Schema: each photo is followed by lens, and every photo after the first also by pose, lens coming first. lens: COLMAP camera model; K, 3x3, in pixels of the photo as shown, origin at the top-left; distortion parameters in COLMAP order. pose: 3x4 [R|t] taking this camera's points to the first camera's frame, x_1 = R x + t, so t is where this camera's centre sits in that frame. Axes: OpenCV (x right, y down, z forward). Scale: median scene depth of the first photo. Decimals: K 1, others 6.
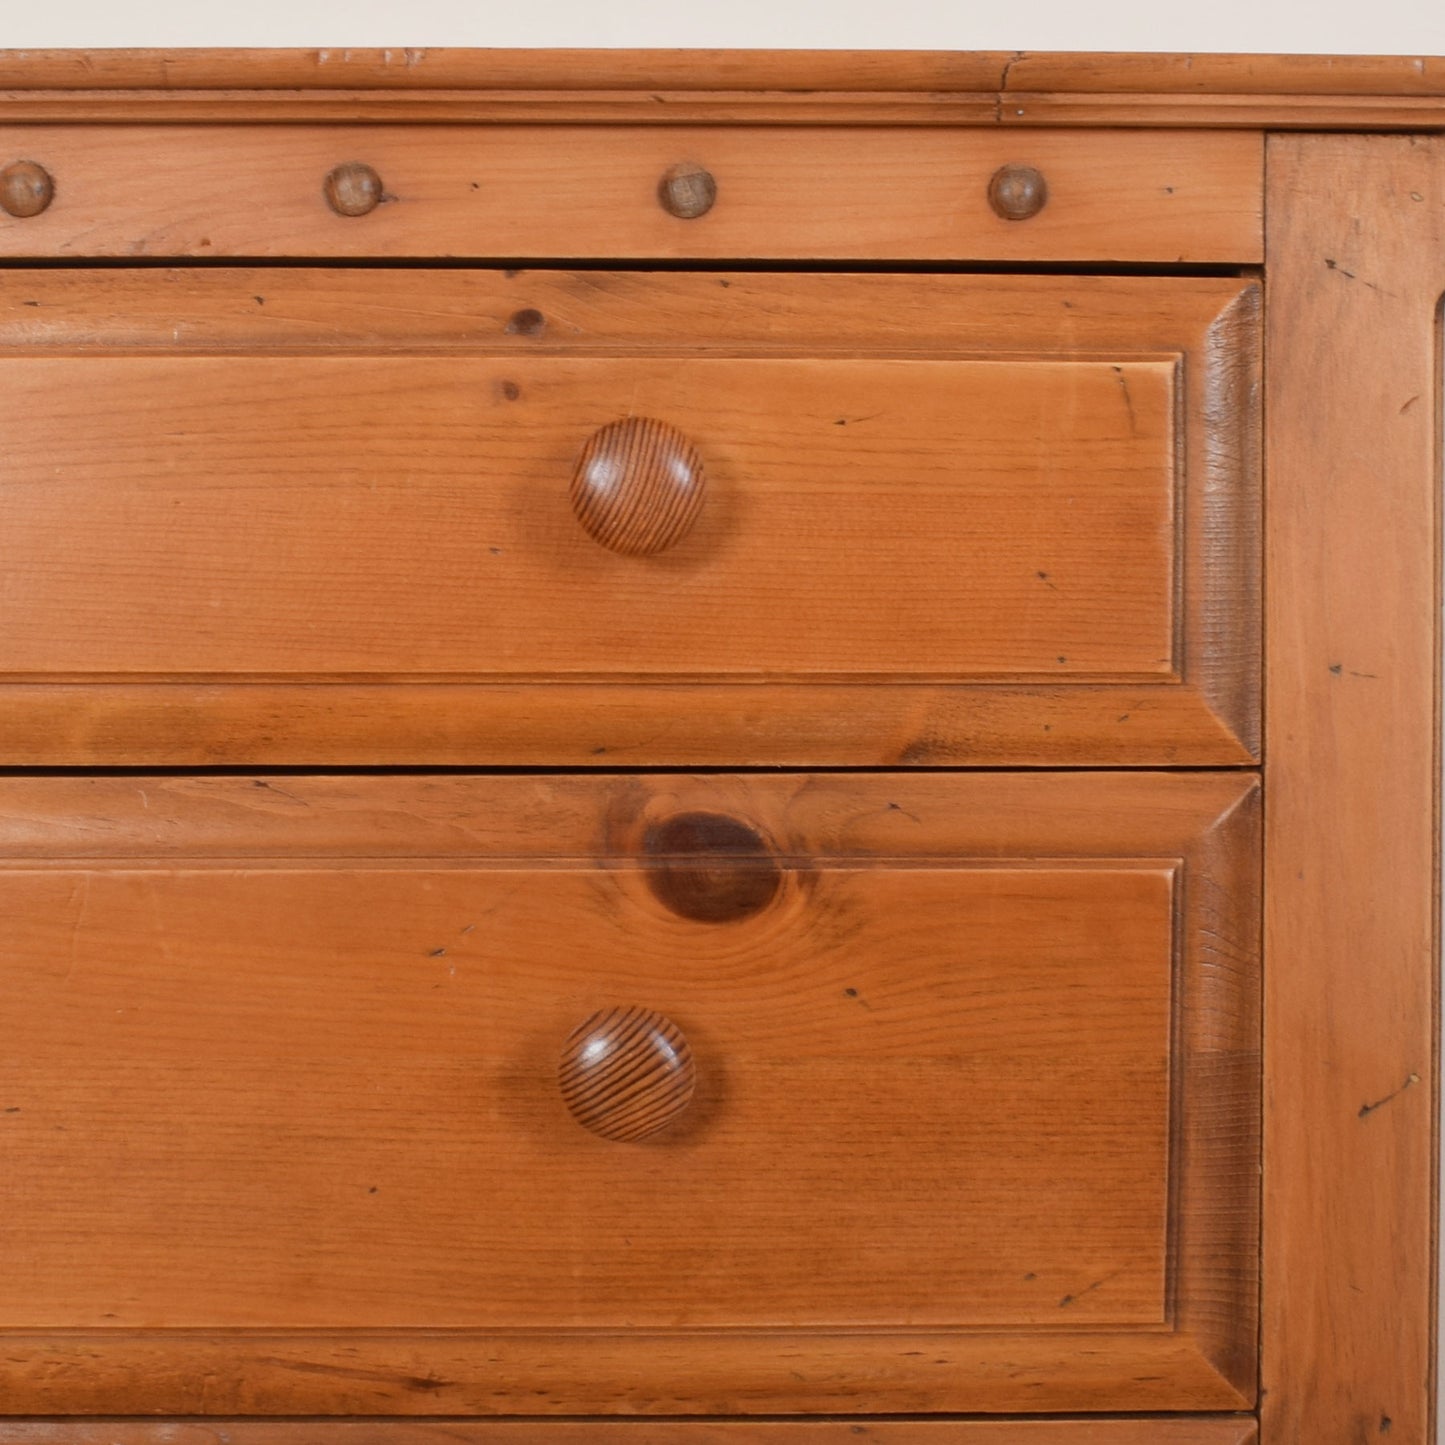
lens RADIAL K [[4695.2, 0, 719.7], [0, 4695.2, 724.3], [0, 0, 1]] dist [-0.169032, 0.000000]
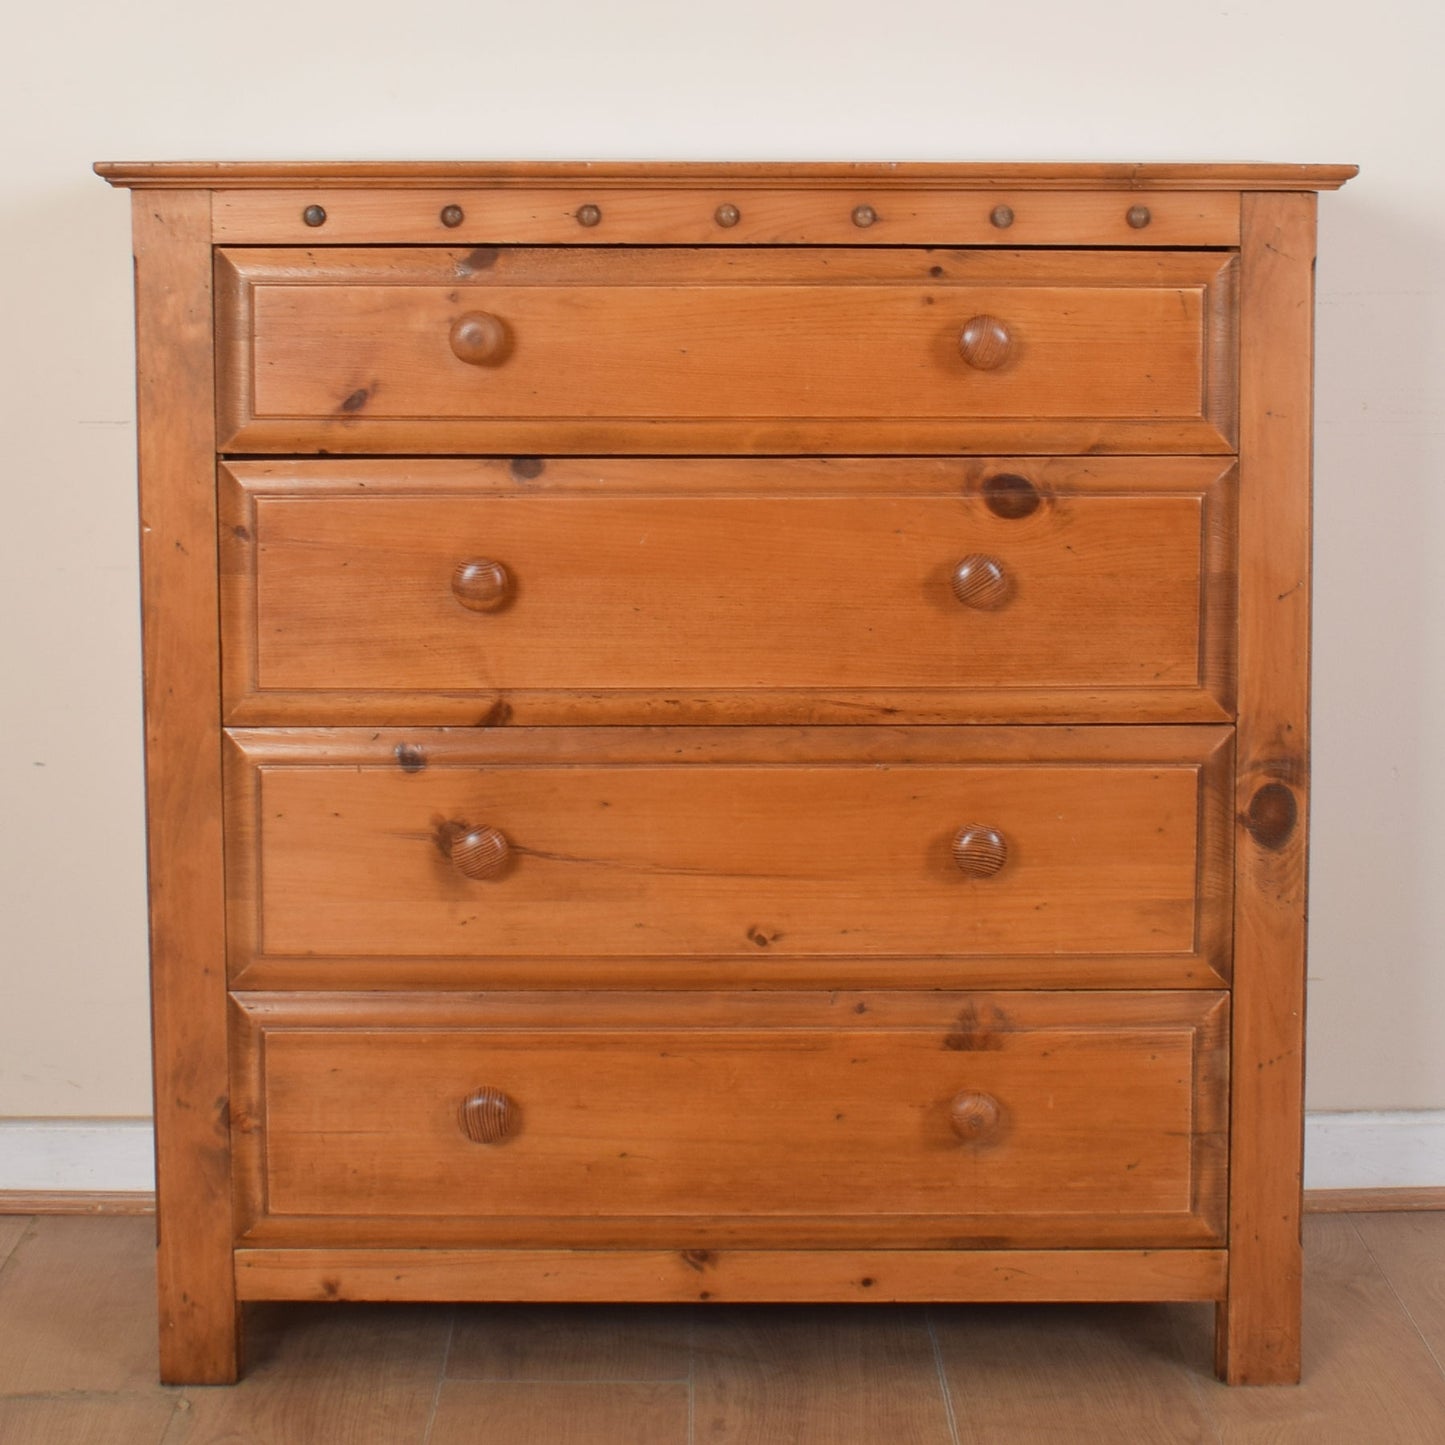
lens RADIAL K [[3622.7, 0, 707.9], [0, 3622.7, 550.5], [0, 0, 1]] dist [-0.110124, 0.000000]
pose [[0.999763, -0.000817, -0.021751, -0.117707], [0.001845, 0.998879, 0.047297, -0.030318], [0.021687, -0.047326, 0.998644, -0.872907]]
